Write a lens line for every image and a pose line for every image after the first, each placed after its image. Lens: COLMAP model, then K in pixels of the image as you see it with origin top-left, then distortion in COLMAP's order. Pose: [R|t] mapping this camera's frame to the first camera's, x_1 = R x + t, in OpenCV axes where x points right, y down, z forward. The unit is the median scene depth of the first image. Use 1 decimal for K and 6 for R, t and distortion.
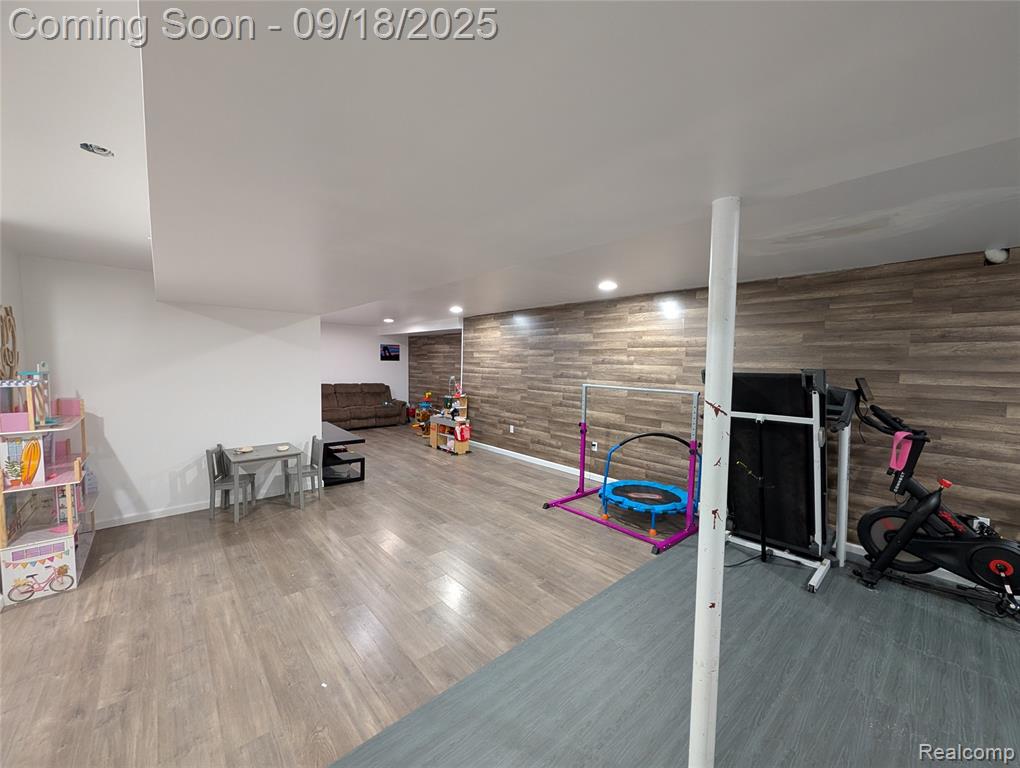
lens RADIAL K [[390.3, 0, 509.4], [0, 390.3, 386.8], [0, 0, 1]] dist [0.000115, -0.000011]
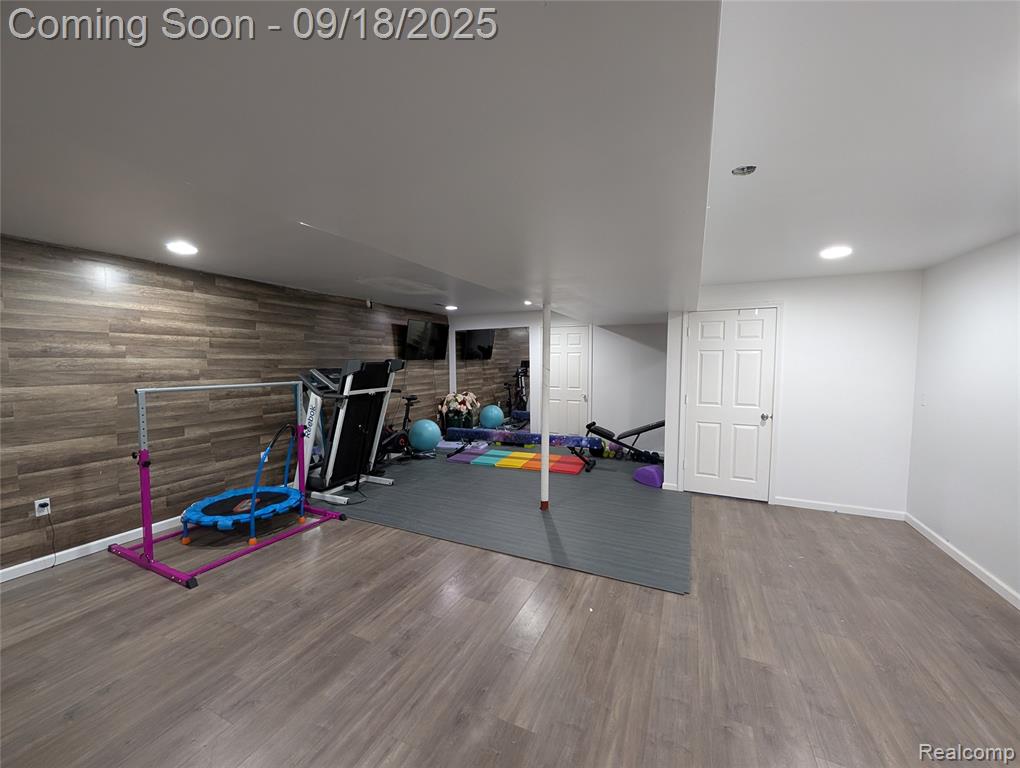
lens RADIAL K [[390.3, 0, 509.4], [0, 390.3, 386.8], [0, 0, 1]] dist [0.000115, -0.000011]
pose [[-0.390004, -0.078708, 0.917443, -0.614384], [0.052080, 0.992860, 0.107317, -0.047044], [-0.919339, 0.089635, -0.383120, 0.690233]]
